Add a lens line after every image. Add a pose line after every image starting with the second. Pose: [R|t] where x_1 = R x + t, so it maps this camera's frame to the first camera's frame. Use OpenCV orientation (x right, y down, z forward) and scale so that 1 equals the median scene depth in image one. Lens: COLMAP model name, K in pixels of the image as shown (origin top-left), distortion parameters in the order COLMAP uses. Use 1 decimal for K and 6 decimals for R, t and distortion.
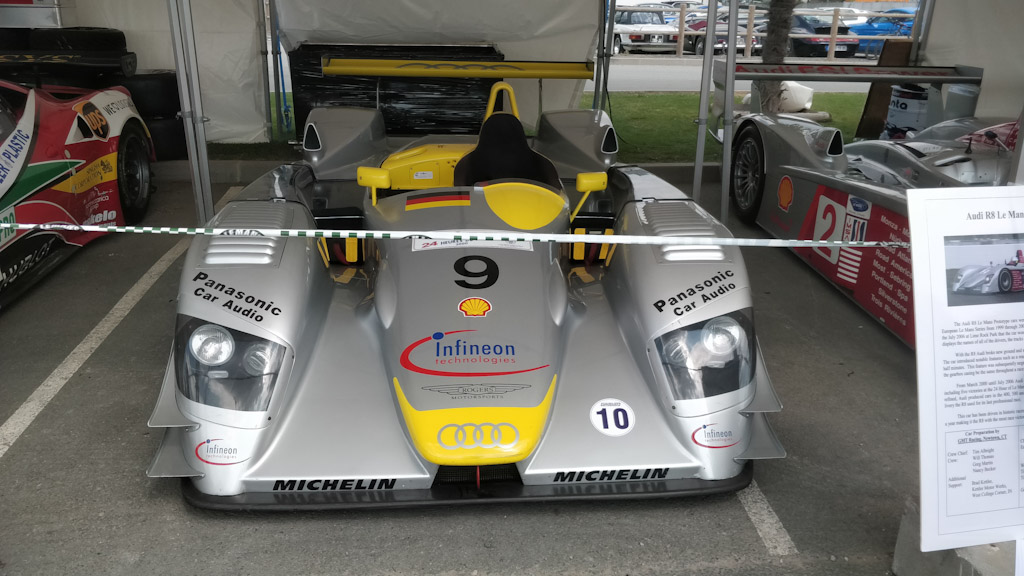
lens RADIAL K [[834.6, 0, 510.9], [0, 834.6, 290.2], [0, 0, 1]] dist [0.034473, -0.054876]
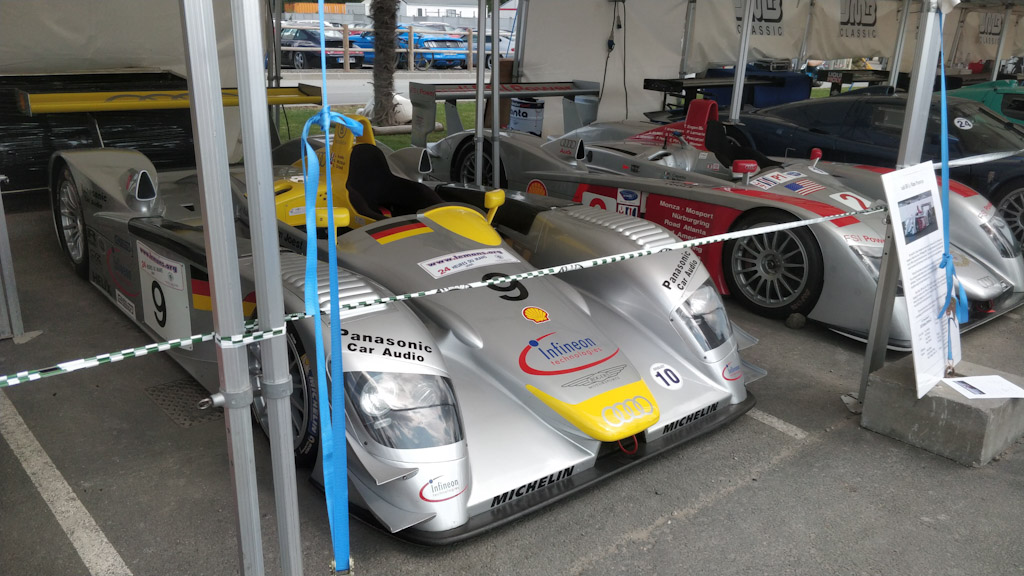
lens RADIAL K [[834.6, 0, 515.3], [0, 834.6, 292.3], [0, 0, 1]] dist [0.034473, -0.054876]
pose [[0.811691, -0.170974, 0.558503, -0.701566], [0.174970, 0.983462, 0.046776, -0.068462], [-0.557264, 0.059753, 0.828182, 0.062608]]
